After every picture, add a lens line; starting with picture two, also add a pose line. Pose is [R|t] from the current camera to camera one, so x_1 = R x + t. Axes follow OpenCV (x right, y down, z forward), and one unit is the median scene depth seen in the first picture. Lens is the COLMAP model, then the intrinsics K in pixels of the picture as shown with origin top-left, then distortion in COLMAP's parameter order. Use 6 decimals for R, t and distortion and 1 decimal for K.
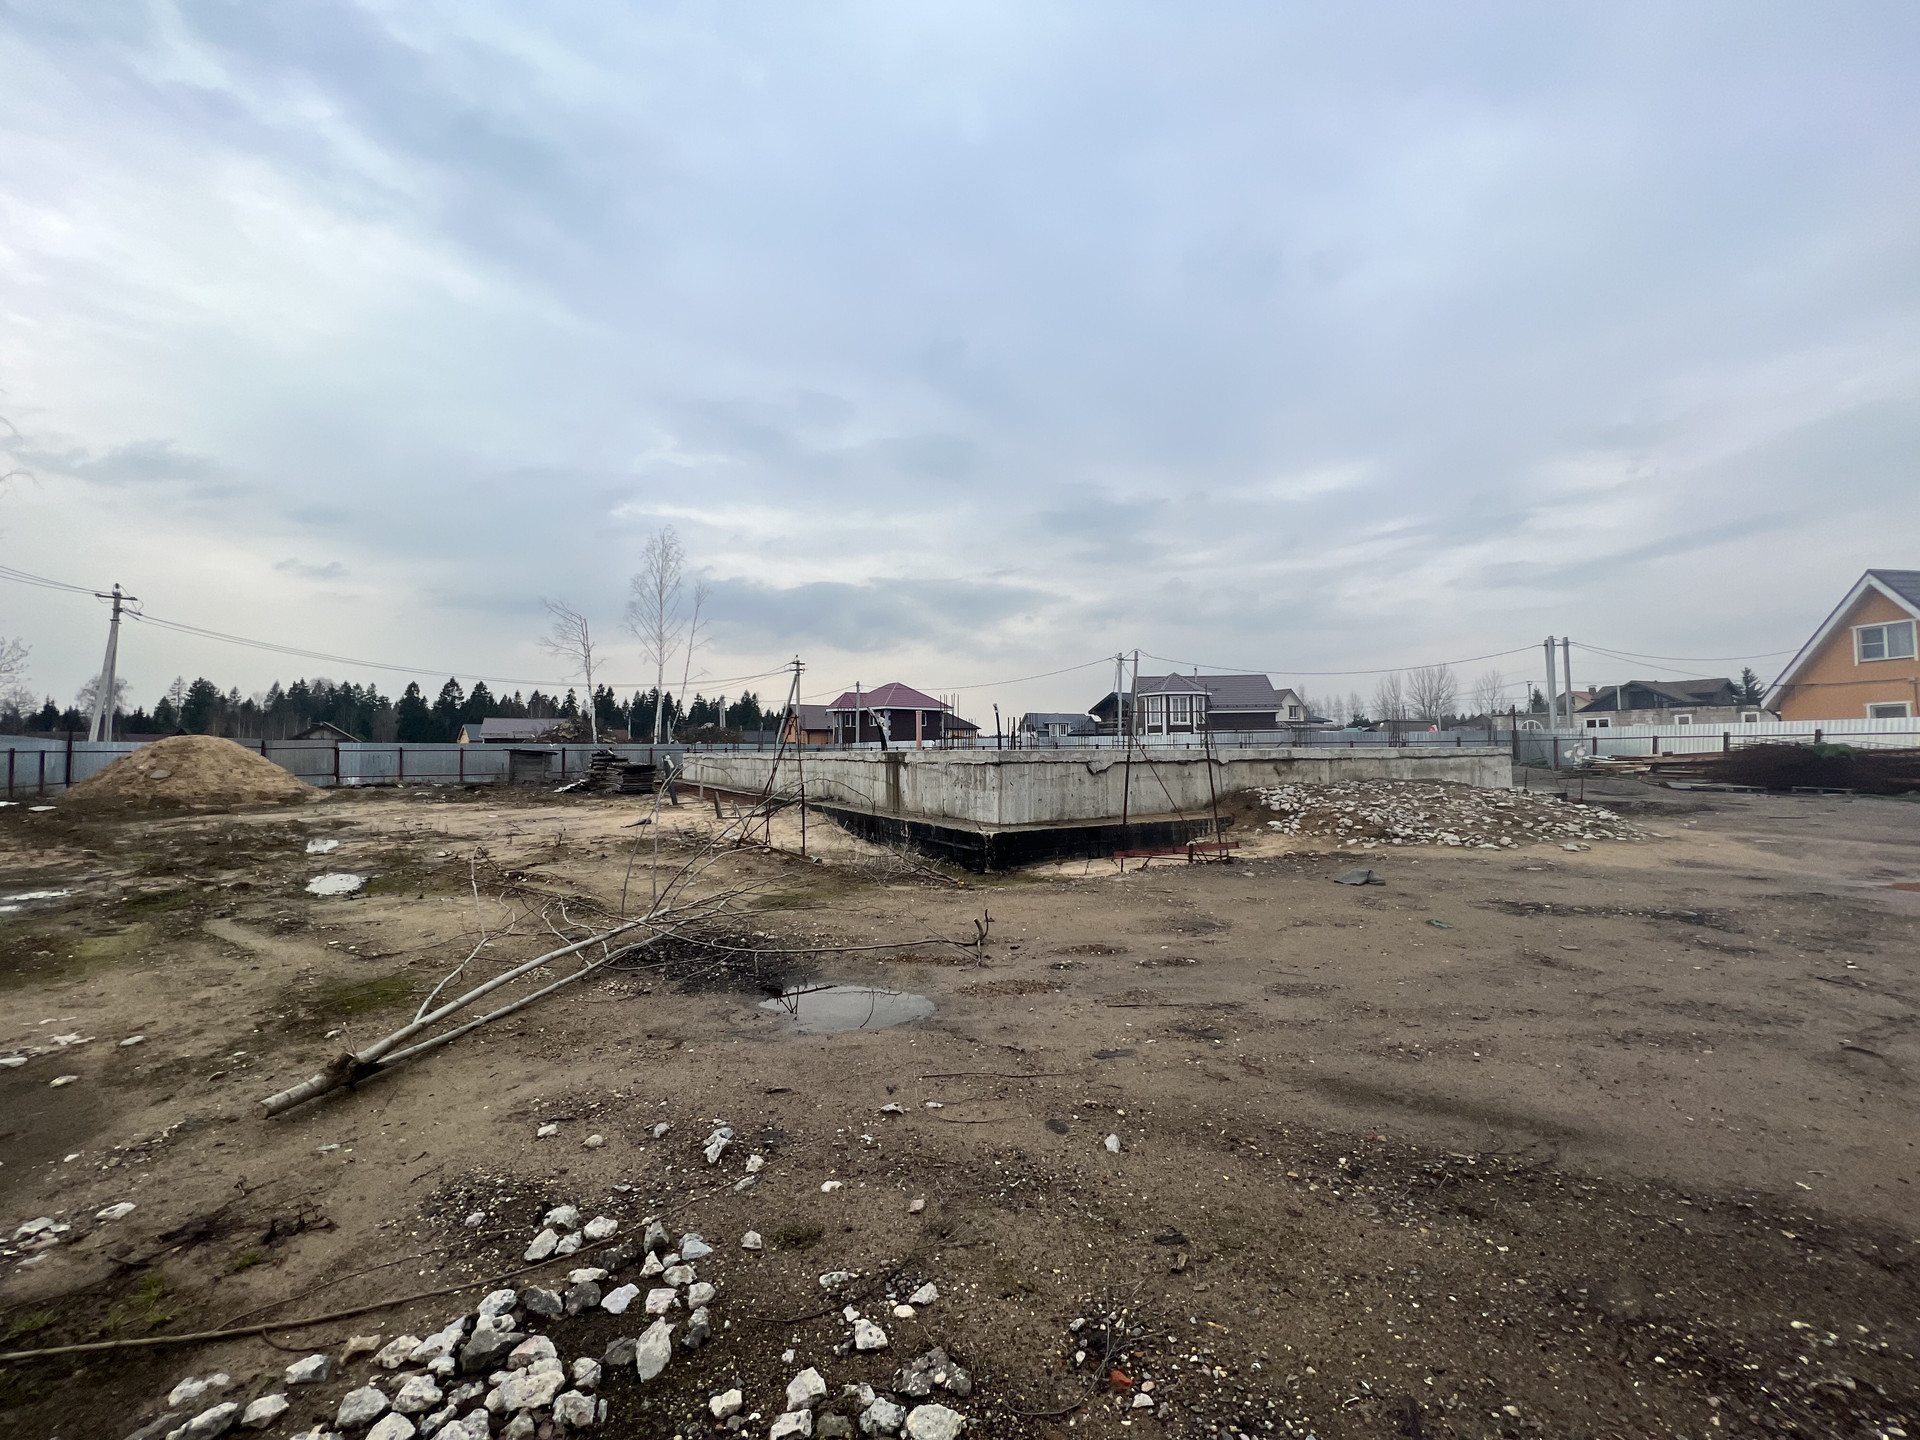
lens RADIAL K [[764.3, 0, 956.4], [0, 764.3, 725.0], [0, 0, 1]] dist [-0.000885, 0.000556]
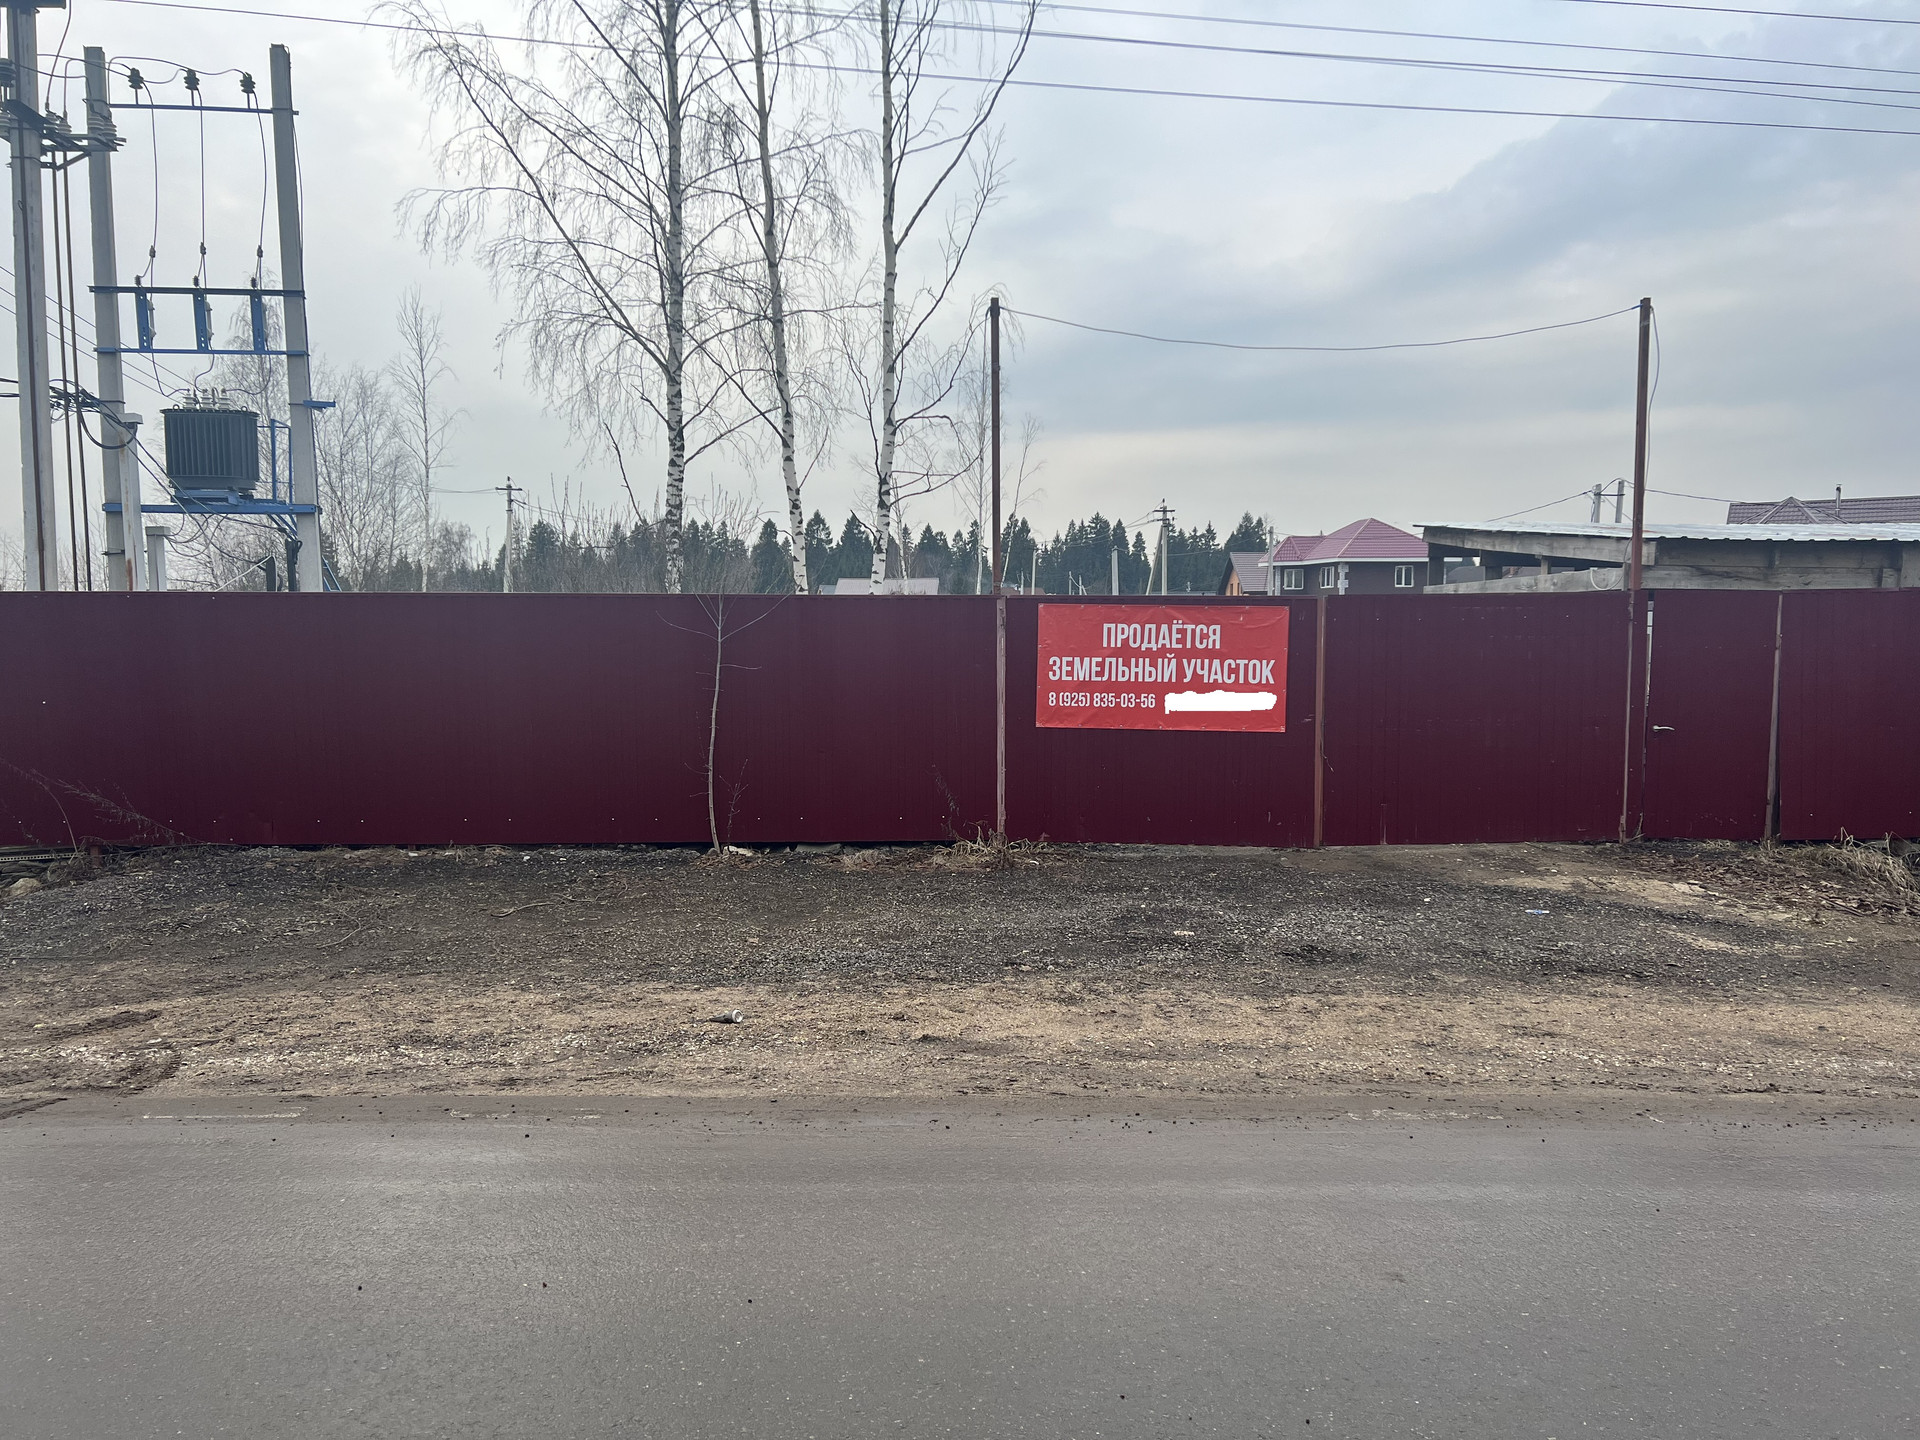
lens RADIAL K [[1441.2, 0, 956.8], [0, 1441.2, 694.1], [0, 0, 1]] dist [0.068140, -0.064331]
pose [[0.878595, 0.027789, -0.476758, 0.264176], [0.014002, 0.996377, 0.083881, -0.021631], [0.477362, -0.080373, 0.875023, -0.304697]]
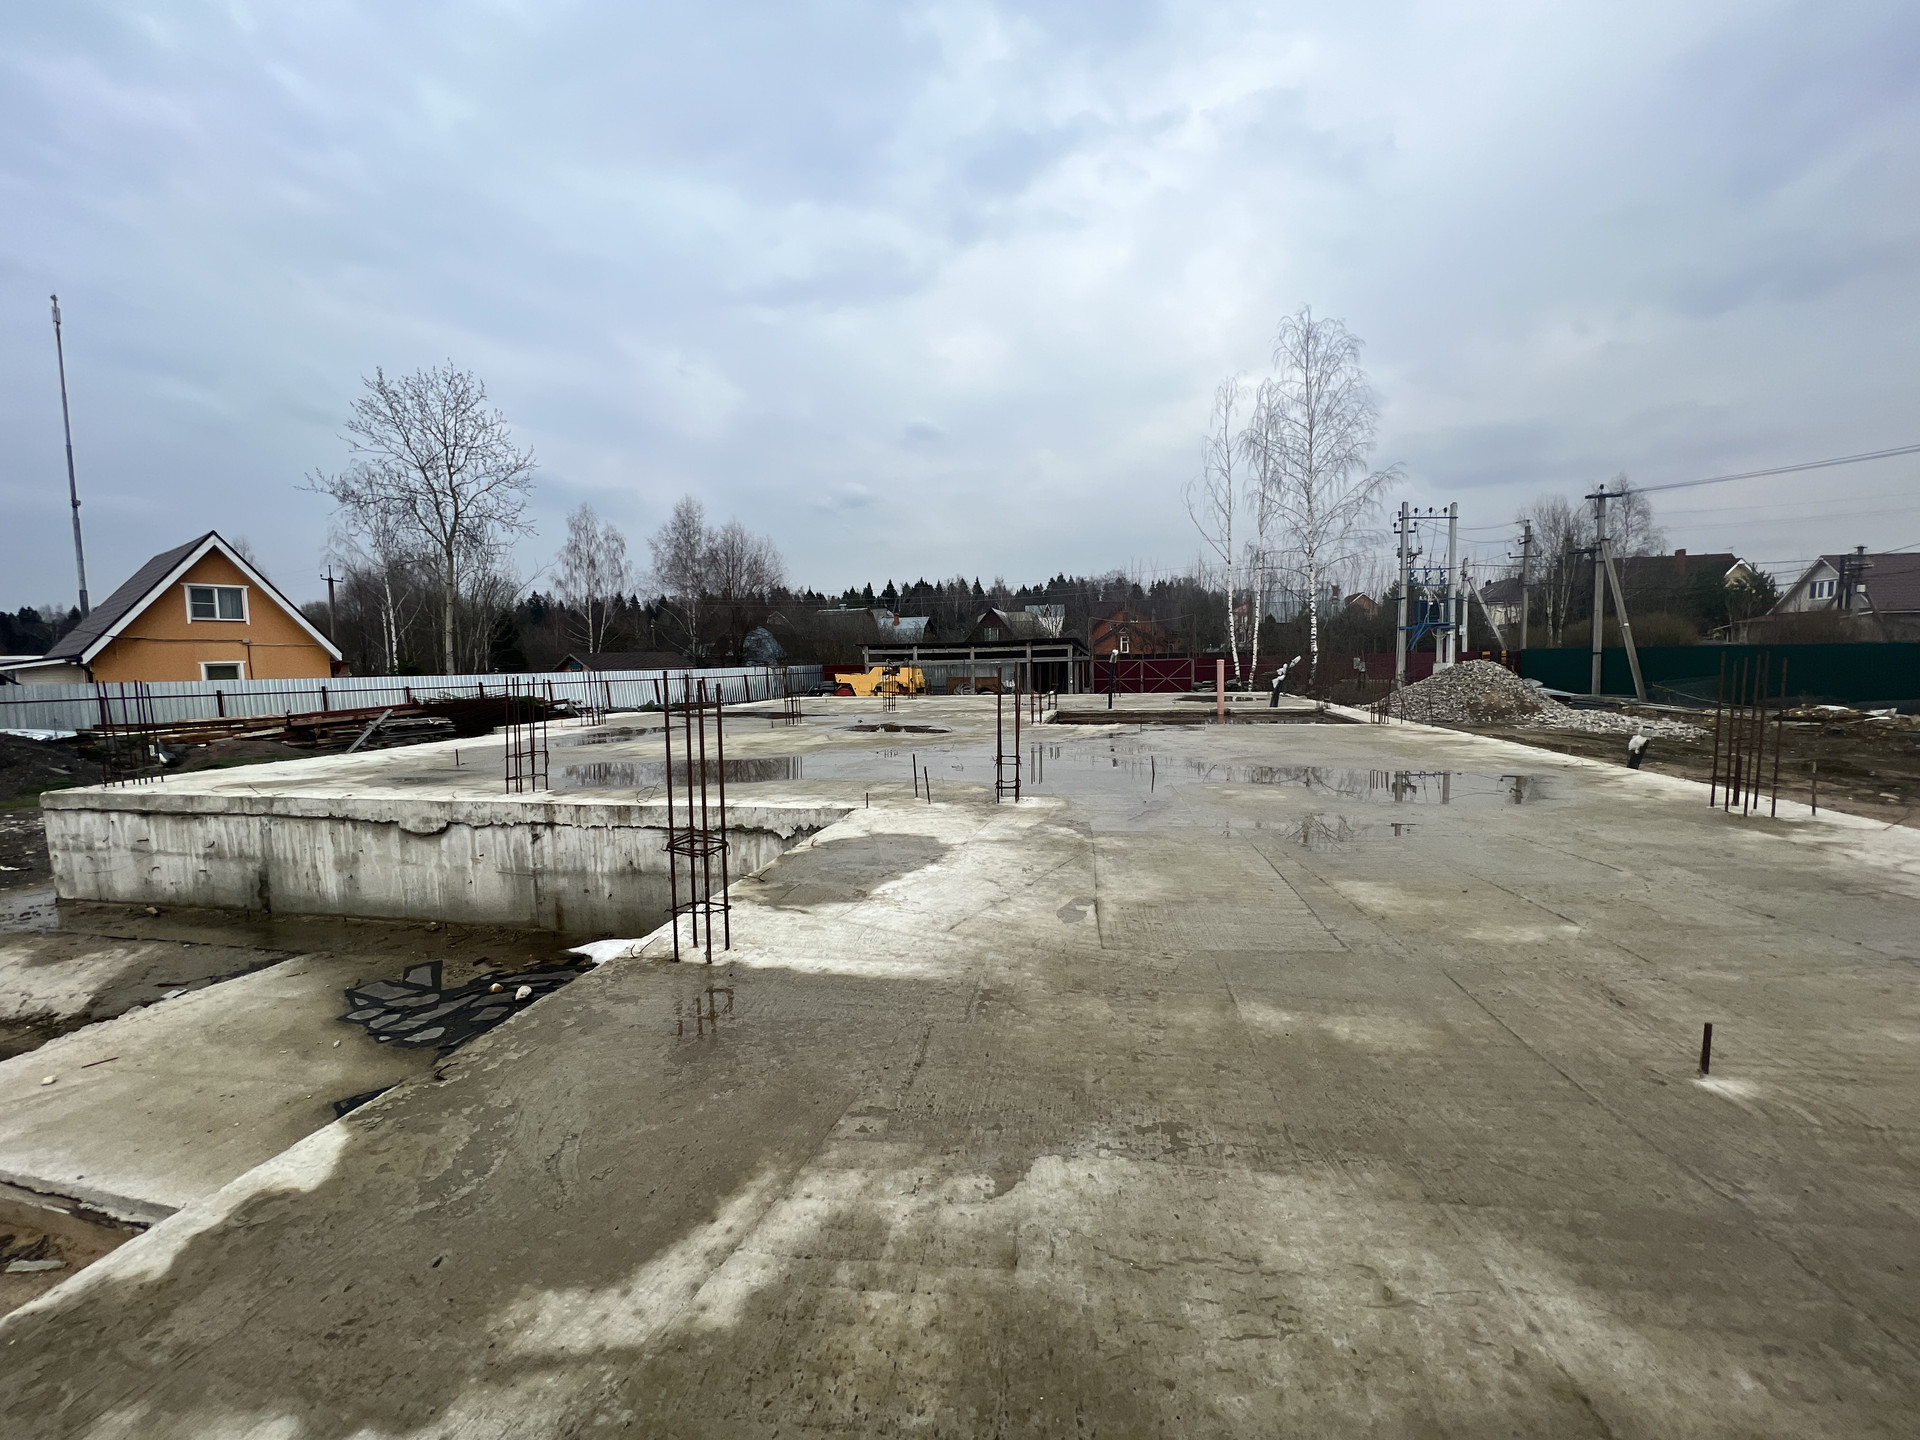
lens RADIAL K [[764.3, 0, 958.0], [0, 764.3, 710.2], [0, 0, 1]] dist [-0.000885, 0.000556]
pose [[-0.749557, -0.019909, 0.661640, -0.100508], [0.003808, 0.999401, 0.034387, 0.001936], [-0.661929, 0.028295, -0.749033, 0.478919]]
